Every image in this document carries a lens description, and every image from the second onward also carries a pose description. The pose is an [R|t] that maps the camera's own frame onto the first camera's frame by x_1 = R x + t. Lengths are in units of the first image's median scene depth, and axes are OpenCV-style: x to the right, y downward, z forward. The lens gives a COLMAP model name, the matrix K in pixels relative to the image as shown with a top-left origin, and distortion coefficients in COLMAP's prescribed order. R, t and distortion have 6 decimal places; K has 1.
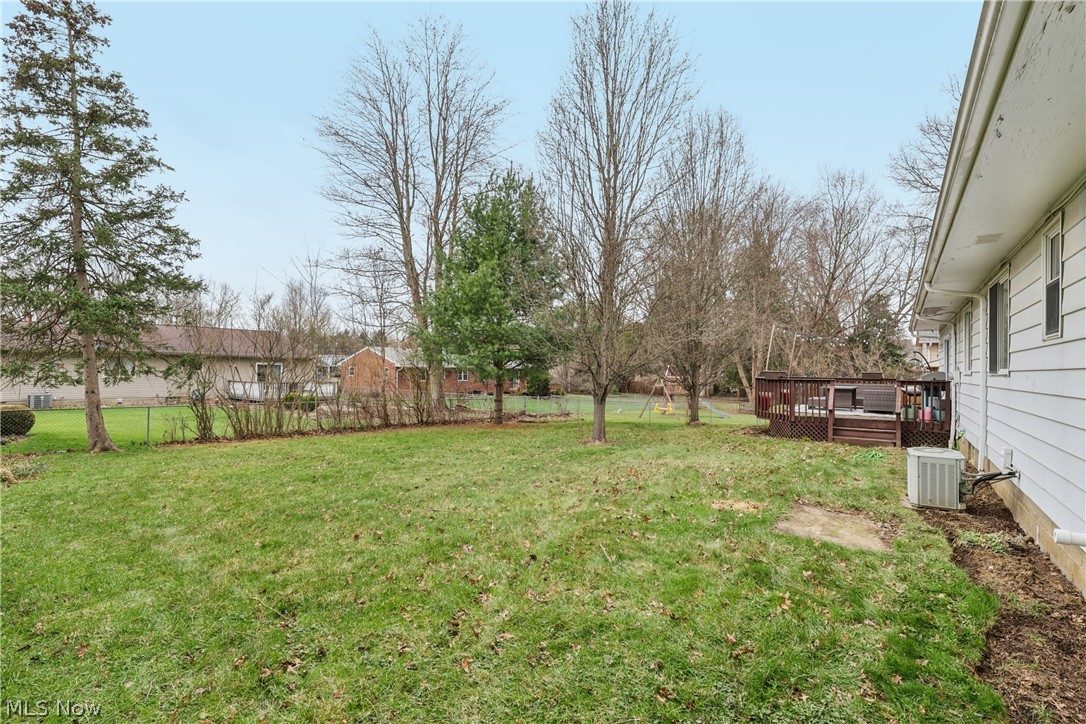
lens RADIAL K [[500.3, 0, 539.8], [0, 500.3, 362.5], [0, 0, 1]] dist [-0.000411, -0.000026]
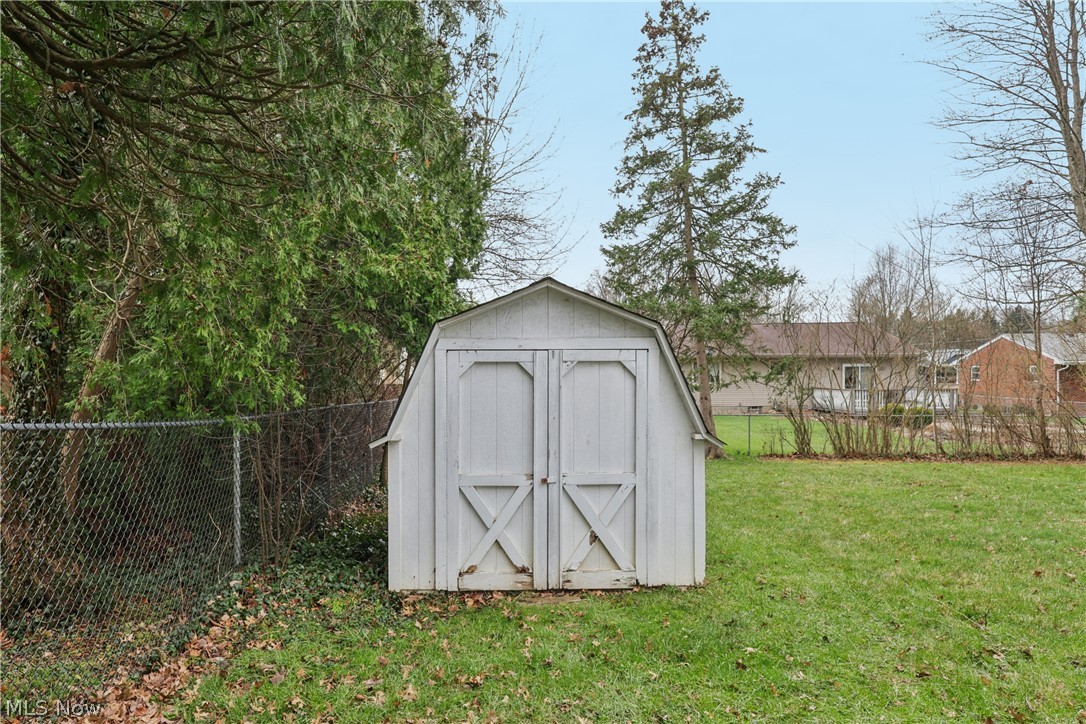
lens RADIAL K [[716.1, 0, 541.5], [0, 716.1, 384.6], [0, 0, 1]] dist [-0.001813, 0.002259]
pose [[0.624516, -0.006468, -0.780985, 0.016116], [0.030798, 0.999392, 0.016350, -0.001510], [0.780404, -0.034264, 0.624336, -0.134579]]
